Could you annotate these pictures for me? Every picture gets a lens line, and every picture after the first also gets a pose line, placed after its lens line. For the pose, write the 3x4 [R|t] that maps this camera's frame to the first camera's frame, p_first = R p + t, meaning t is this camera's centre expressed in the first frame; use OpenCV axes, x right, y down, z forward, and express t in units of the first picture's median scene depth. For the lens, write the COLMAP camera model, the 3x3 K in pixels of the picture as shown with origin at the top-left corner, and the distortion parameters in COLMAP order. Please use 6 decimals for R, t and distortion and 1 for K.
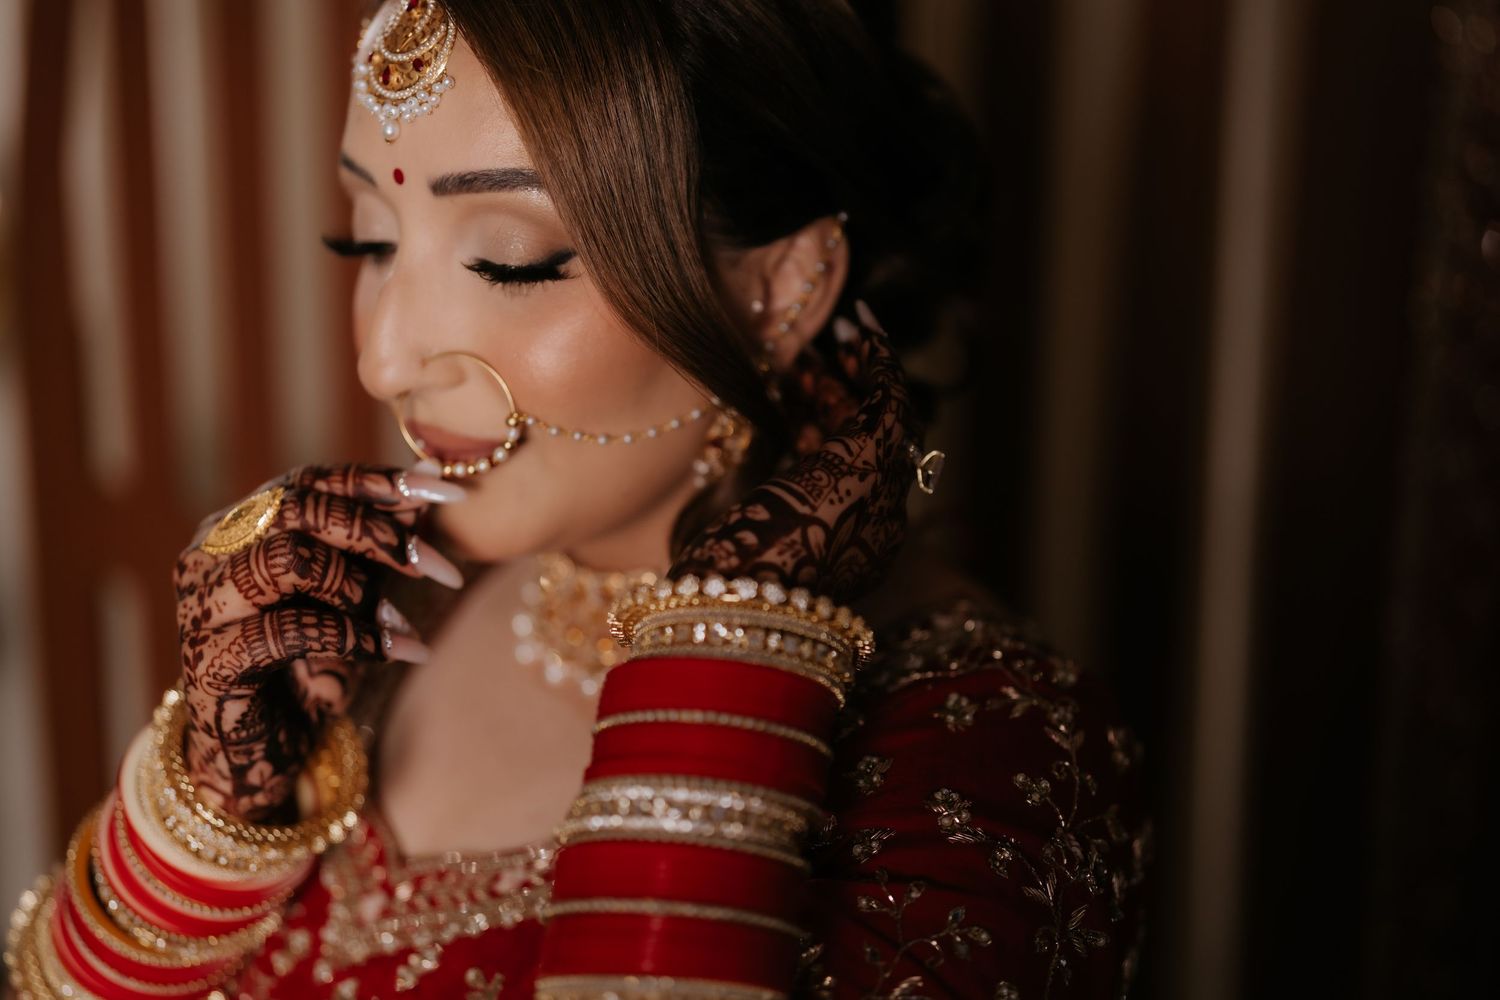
lens RADIAL K [[2044.1, 0, 750.0], [0, 2044.1, 500.0], [0, 0, 1]] dist [-0.158066, 0.011247]
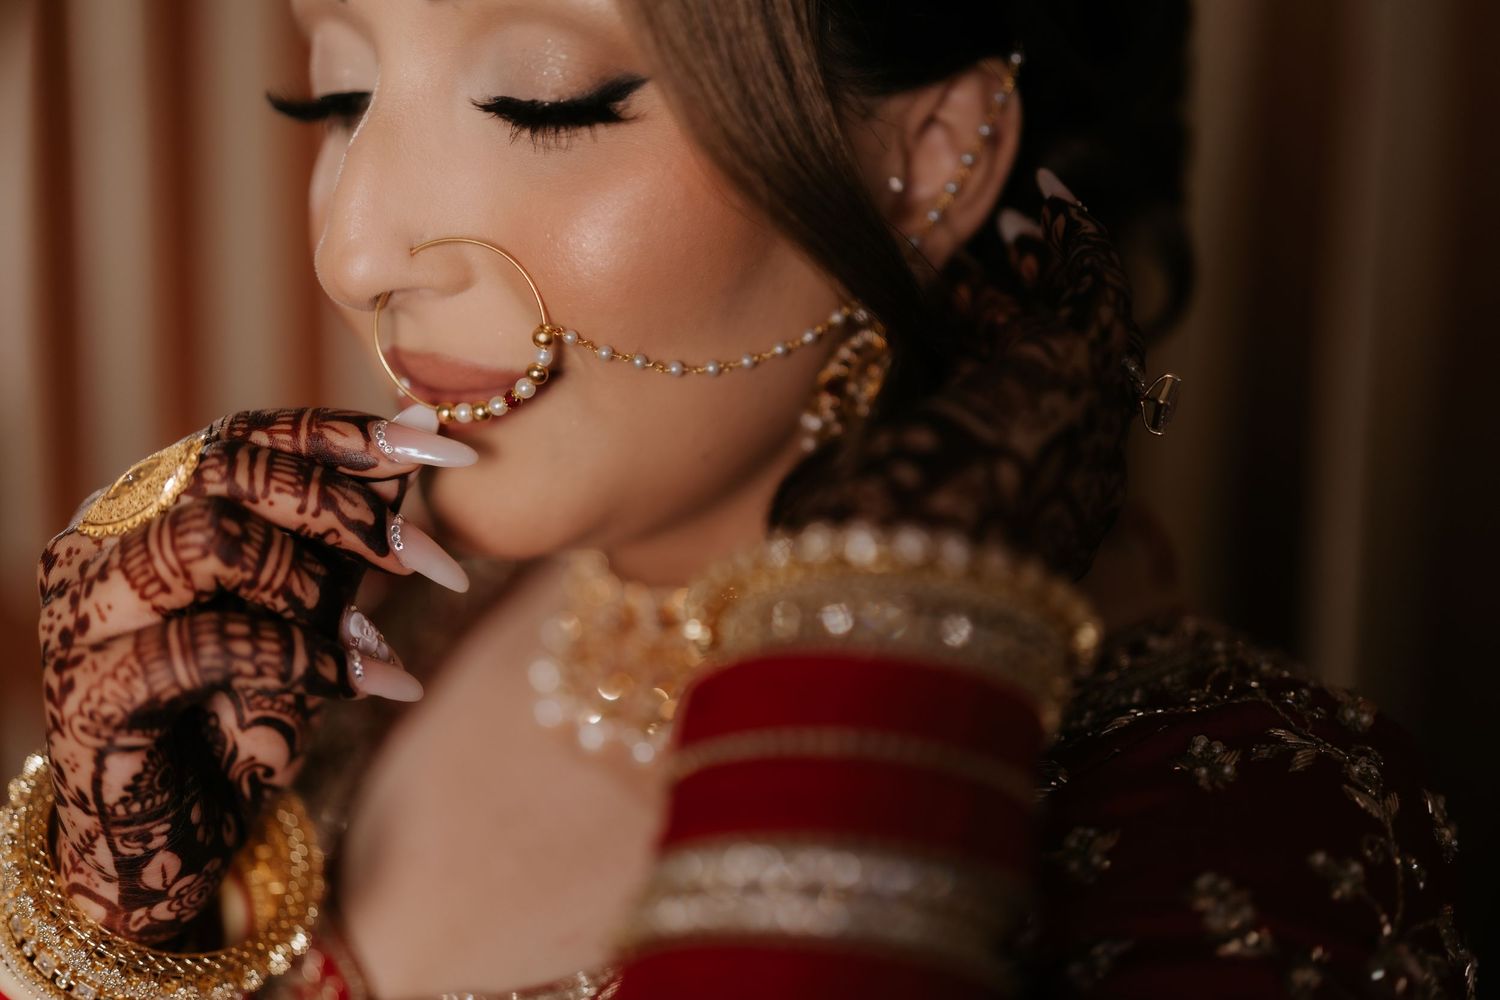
lens RADIAL K [[2142.2, 0, 750.0], [0, 2142.2, 500.0], [0, 0, 1]] dist [0.020736, -0.146945]
pose [[0.999992, -0.002904, 0.002798, -0.049628], [0.003107, 0.997136, -0.075571, 0.069567], [-0.002570, 0.075579, 0.997137, 0.287451]]
